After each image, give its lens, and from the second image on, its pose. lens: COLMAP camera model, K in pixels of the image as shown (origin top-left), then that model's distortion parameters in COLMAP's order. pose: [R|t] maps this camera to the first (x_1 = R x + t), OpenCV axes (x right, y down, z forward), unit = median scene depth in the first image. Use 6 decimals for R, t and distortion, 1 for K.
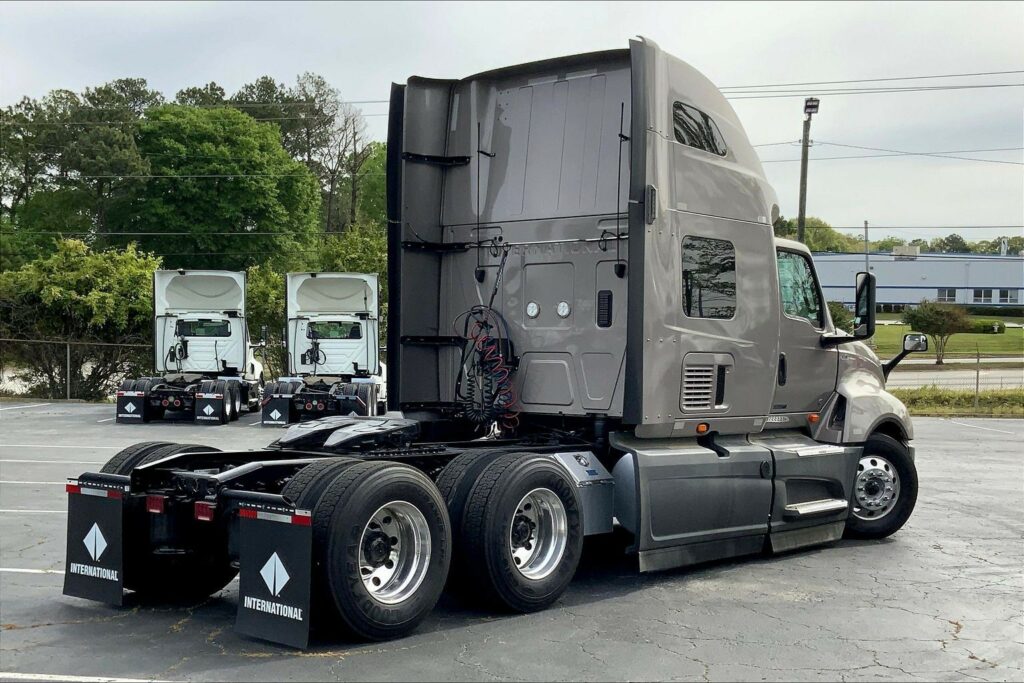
lens RADIAL K [[1341.7, 0, 481.4], [0, 1341.7, 344.9], [0, 0, 1]] dist [0.084817, 0.015667]
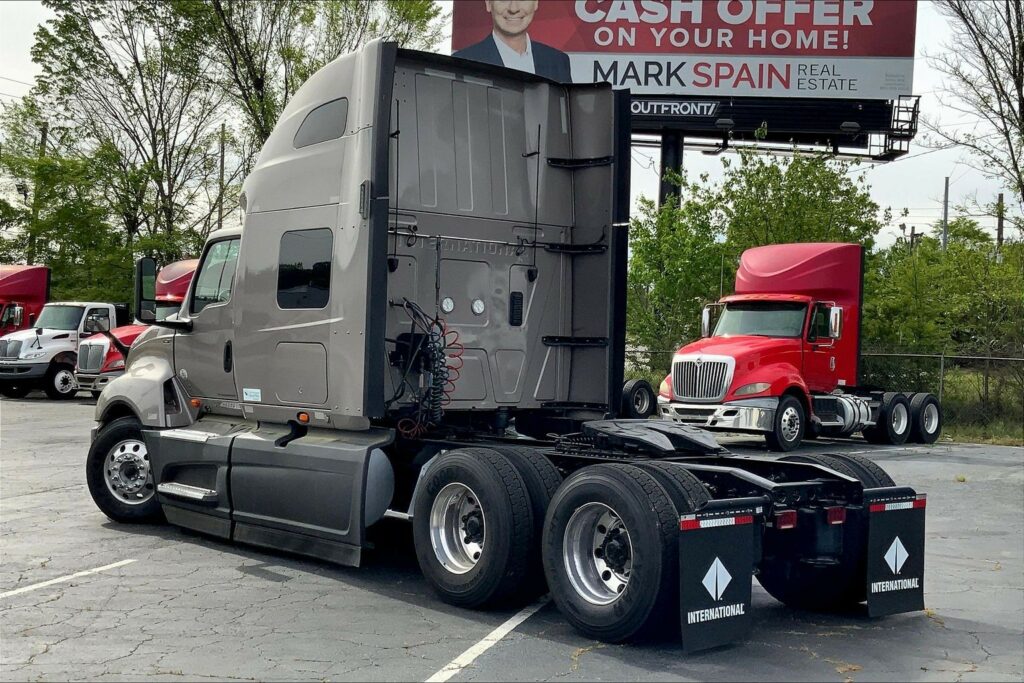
lens RADIAL K [[1341.7, 0, 481.4], [0, 1341.7, 344.9], [0, 0, 1]] dist [0.084817, 0.015667]
pose [[0.158723, -0.009154, 0.987281, -1.172707], [-0.025903, 0.999574, 0.013432, -0.013678], [-0.986983, -0.027705, 0.158418, 1.018254]]
